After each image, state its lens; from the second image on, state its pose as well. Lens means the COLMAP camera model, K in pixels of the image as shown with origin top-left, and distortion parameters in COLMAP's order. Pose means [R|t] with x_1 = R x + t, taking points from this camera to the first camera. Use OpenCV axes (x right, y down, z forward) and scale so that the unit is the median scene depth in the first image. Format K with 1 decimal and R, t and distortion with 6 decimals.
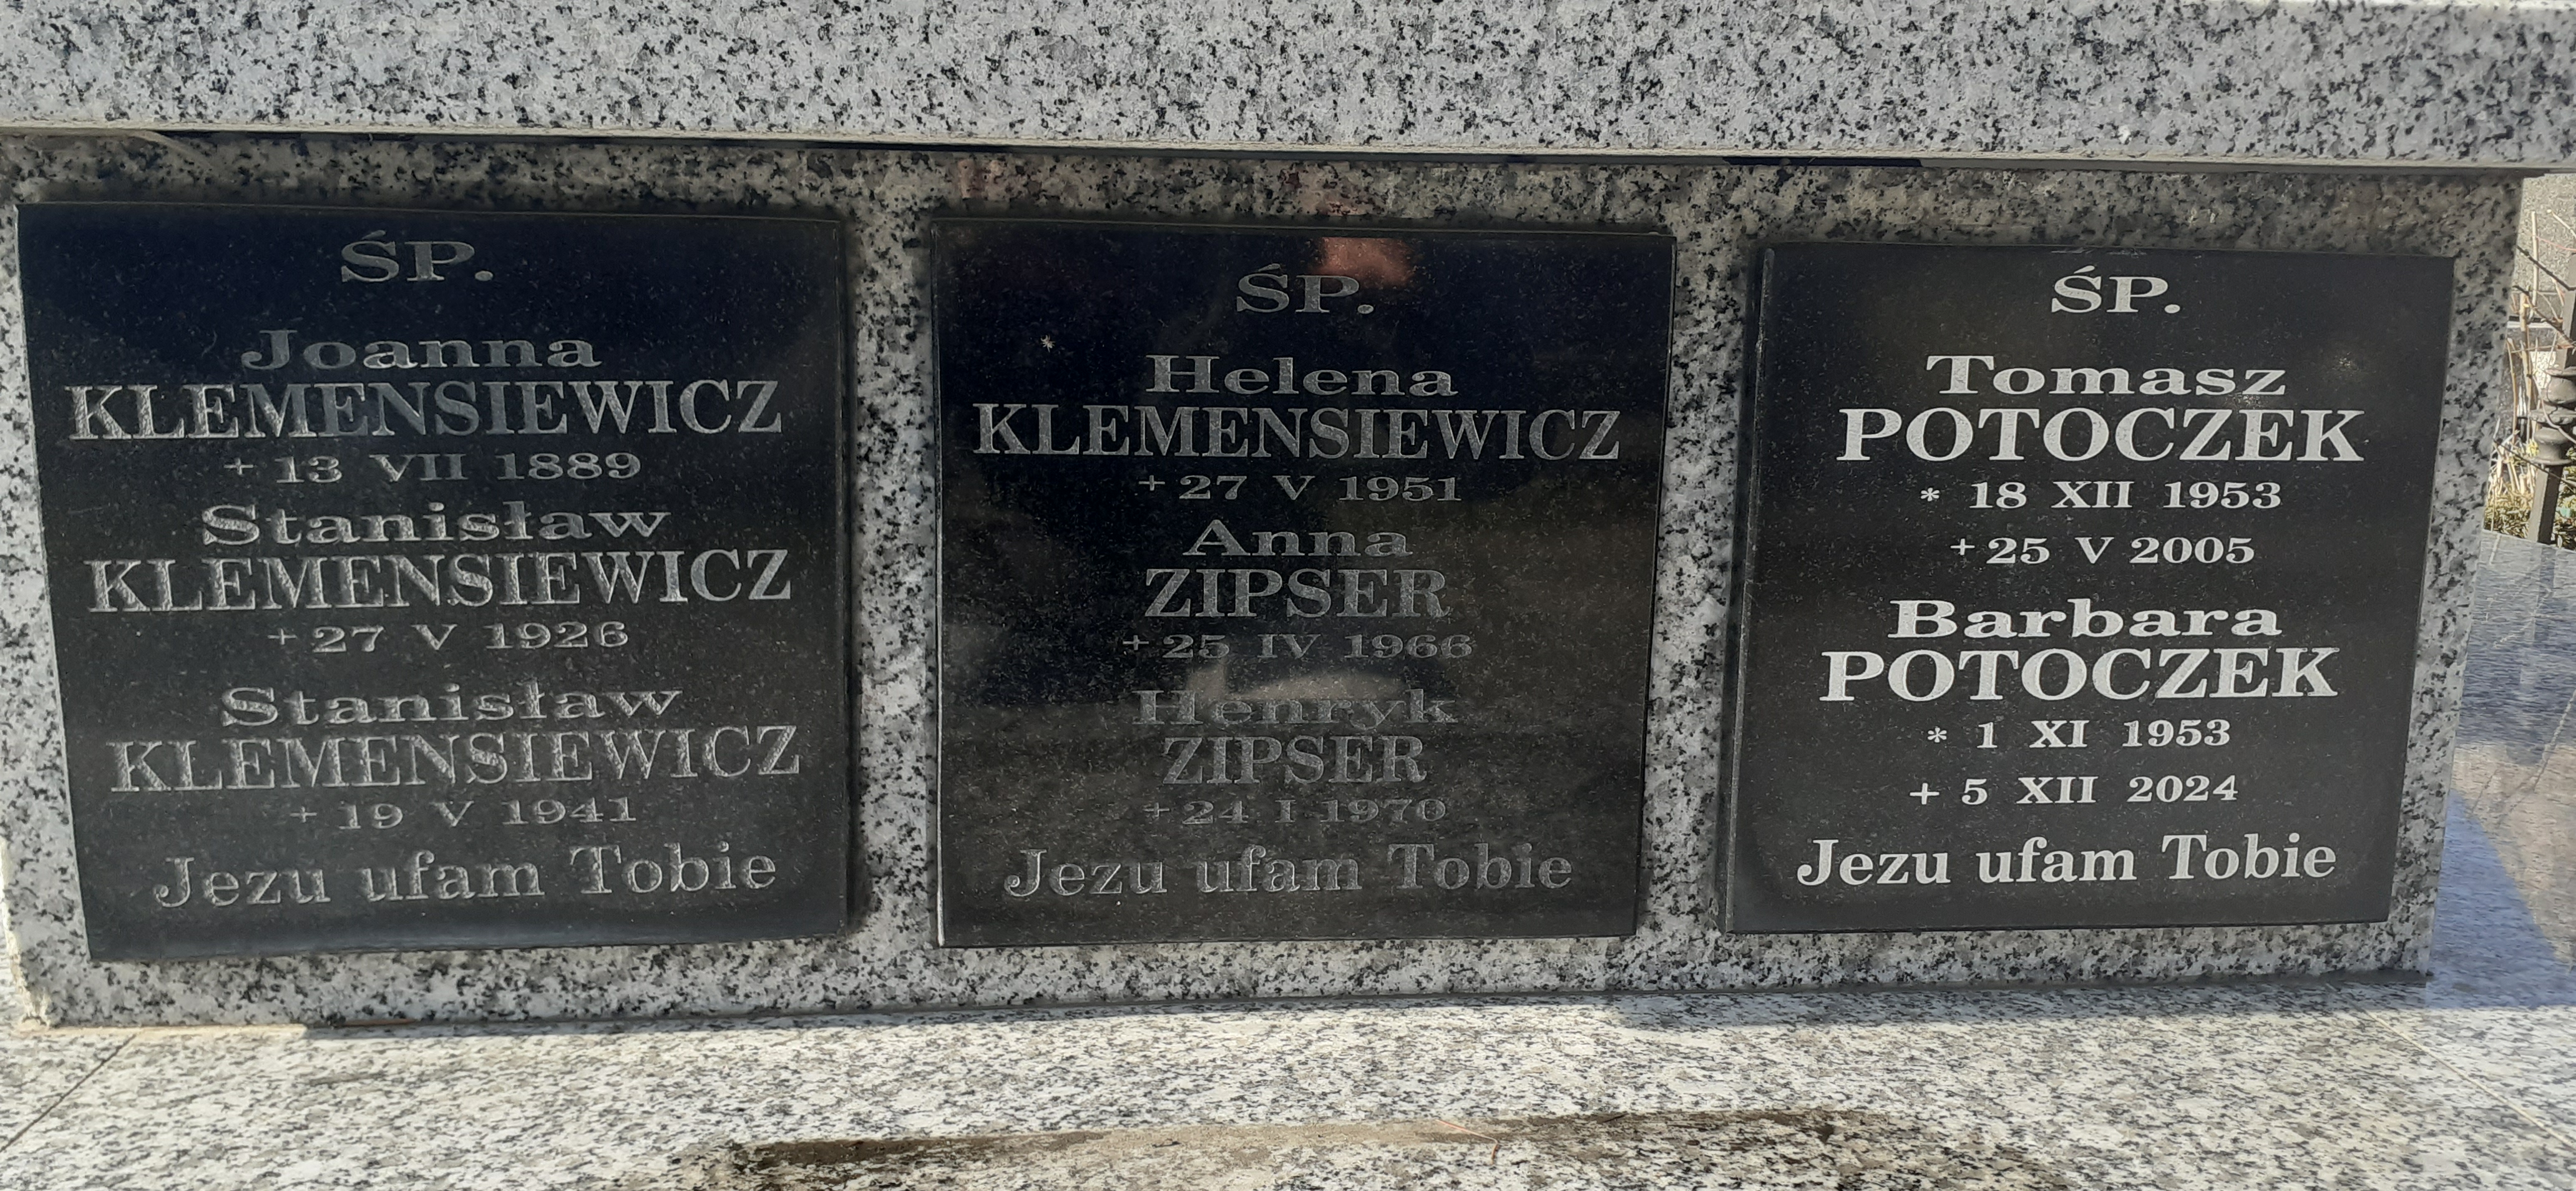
lens RADIAL K [[1972.3, 0, 1293.0], [0, 1972.3, 593.7], [0, 0, 1]] dist [0.076868, -0.108784]
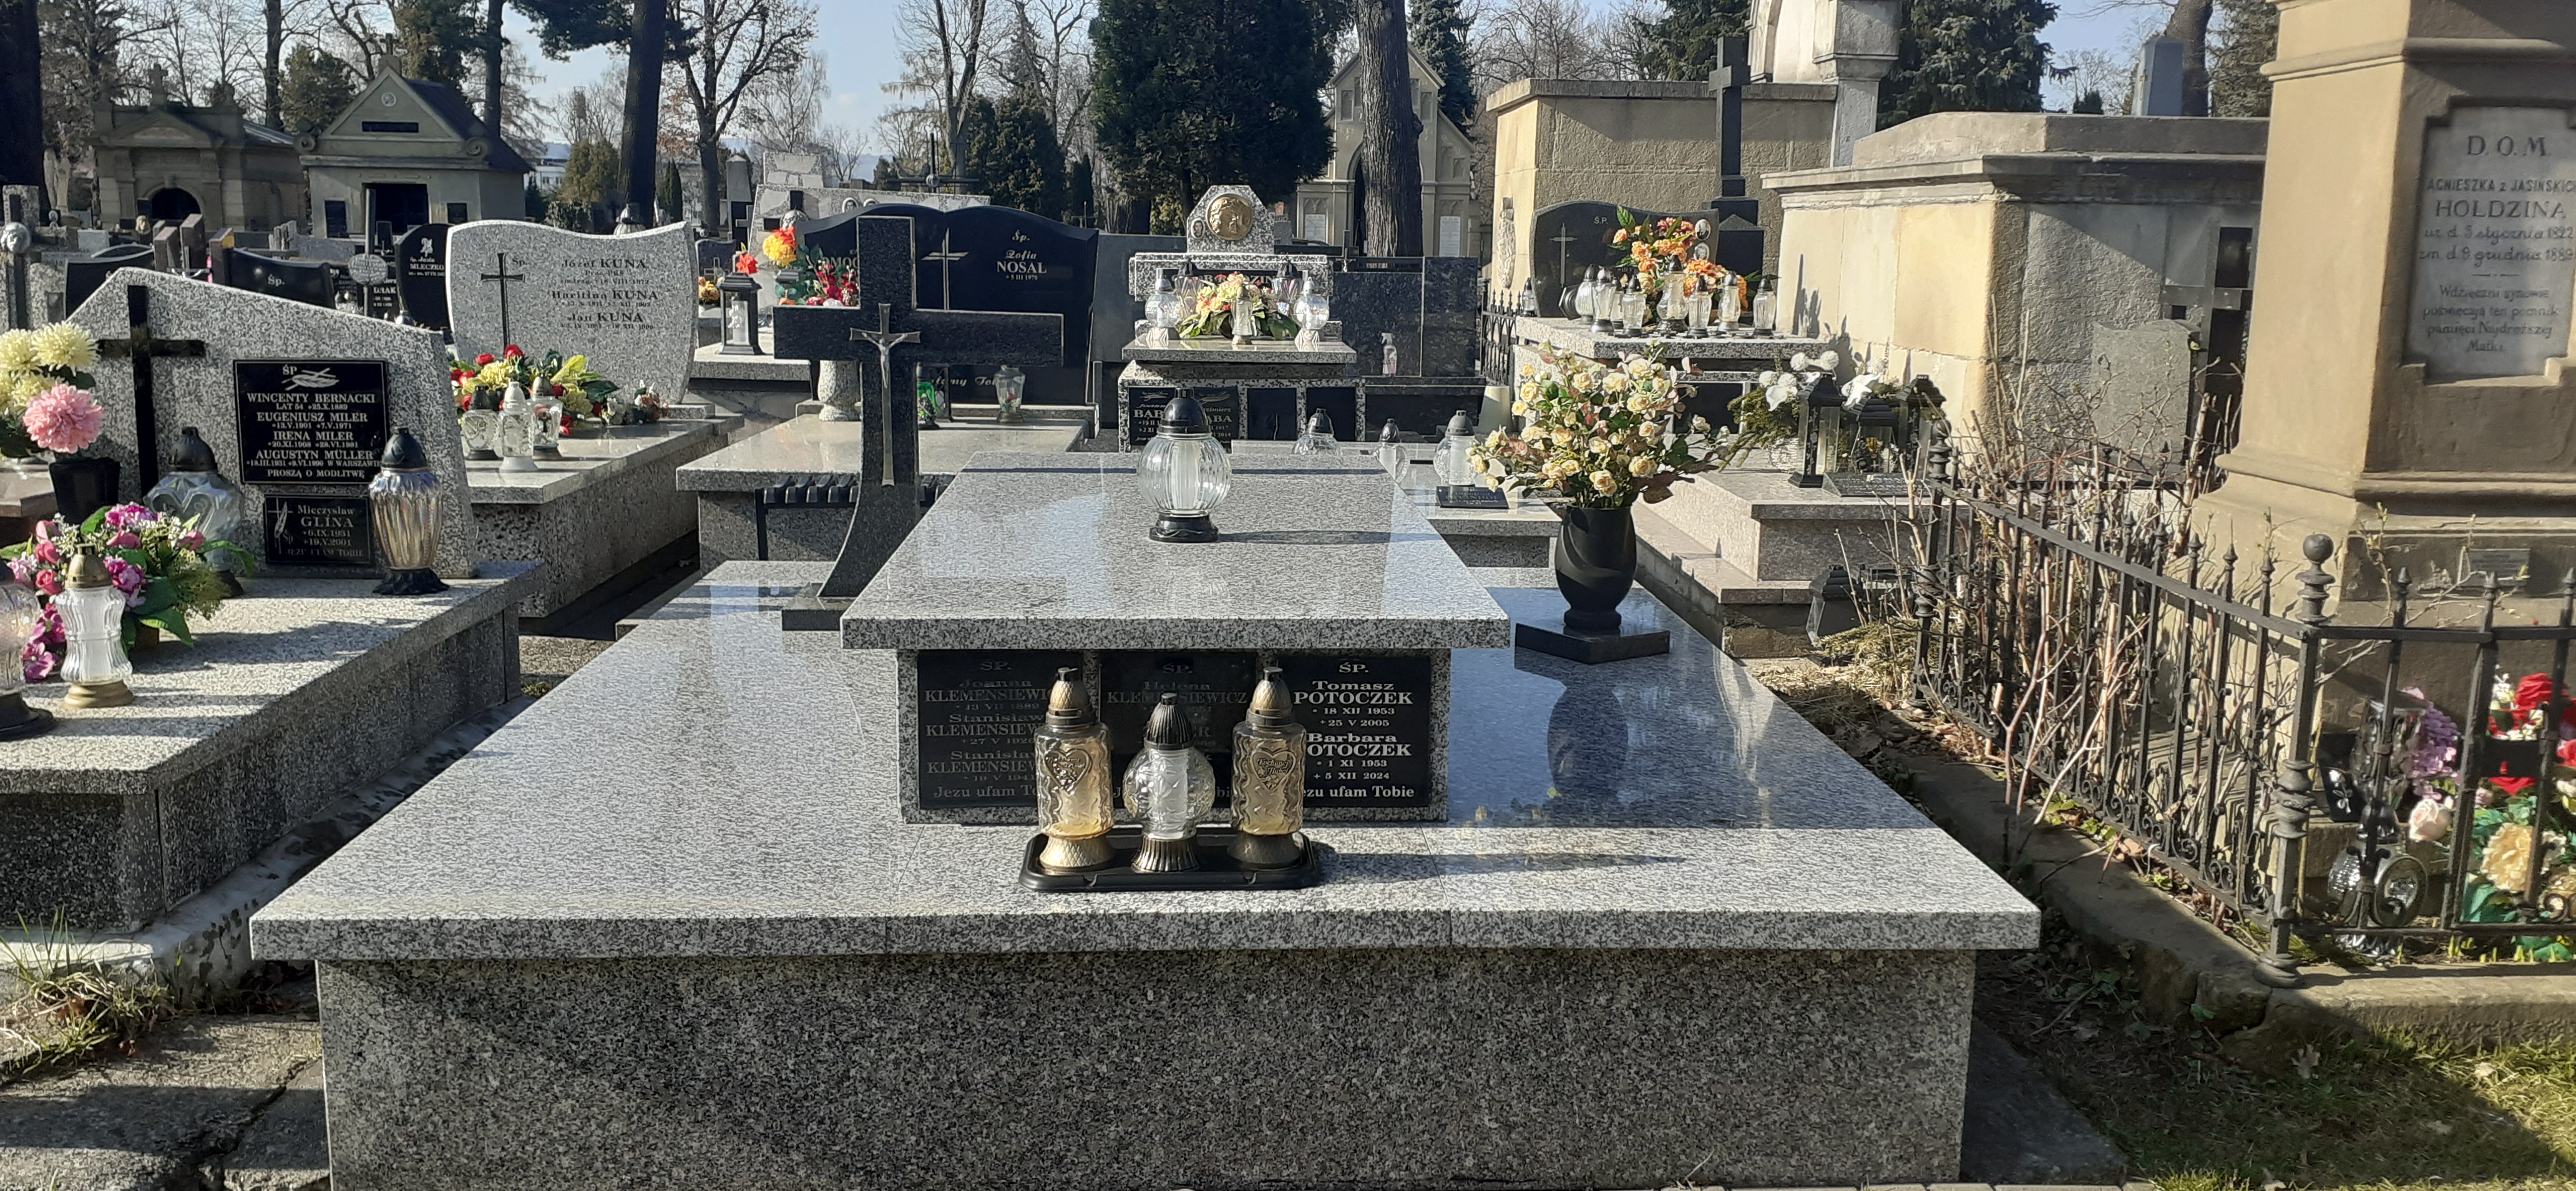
lens RADIAL K [[1972.3, 0, 1291.4], [0, 1972.3, 593.4], [0, 0, 1]] dist [0.076868, -0.108784]
pose [[0.999665, 0.006470, -0.025054, 0.374386], [-0.006490, 0.999979, -0.000744, -0.313430], [0.025048, 0.000907, 0.999686, -3.501249]]
